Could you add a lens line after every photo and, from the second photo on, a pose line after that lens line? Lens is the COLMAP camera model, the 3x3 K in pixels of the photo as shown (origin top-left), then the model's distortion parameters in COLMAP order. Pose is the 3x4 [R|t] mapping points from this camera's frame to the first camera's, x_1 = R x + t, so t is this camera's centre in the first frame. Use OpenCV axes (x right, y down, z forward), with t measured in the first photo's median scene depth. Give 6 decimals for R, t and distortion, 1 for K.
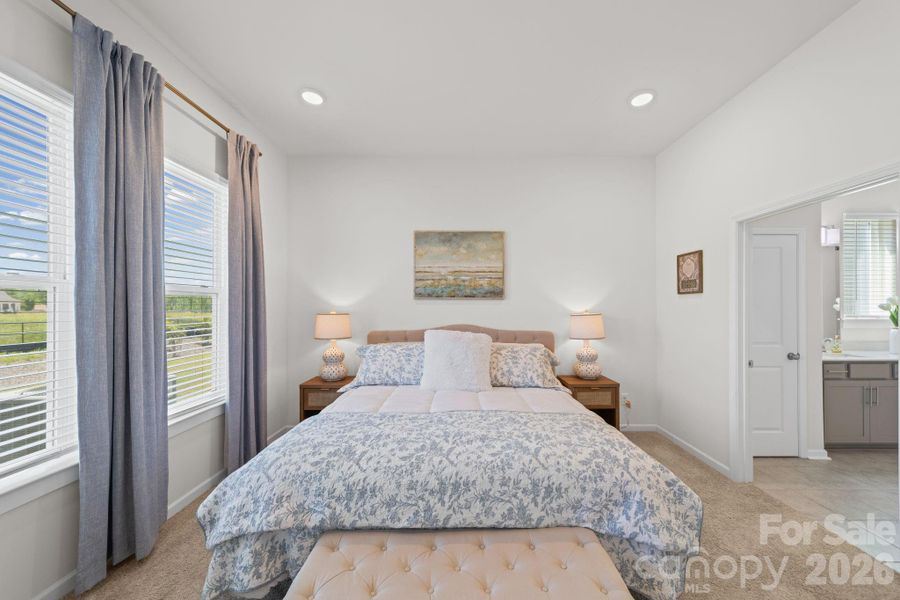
lens RADIAL K [[322.0, 0, 456.5], [0, 322.0, 297.2], [0, 0, 1]] dist [0.005870, 0.000198]
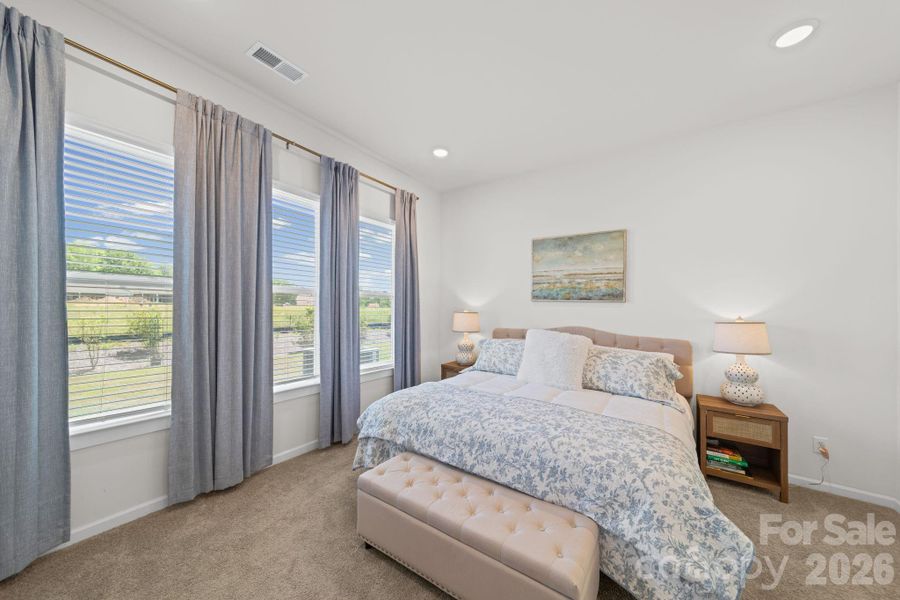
lens RADIAL K [[322.0, 0, 445.4], [0, 322.0, 298.5], [0, 0, 1]] dist [0.005870, 0.000198]
pose [[0.807073, 0.003555, -0.590441, 0.520599], [-0.004470, 0.999990, -0.000089, -0.002916], [0.590435, 0.002711, 0.807081, -0.111534]]
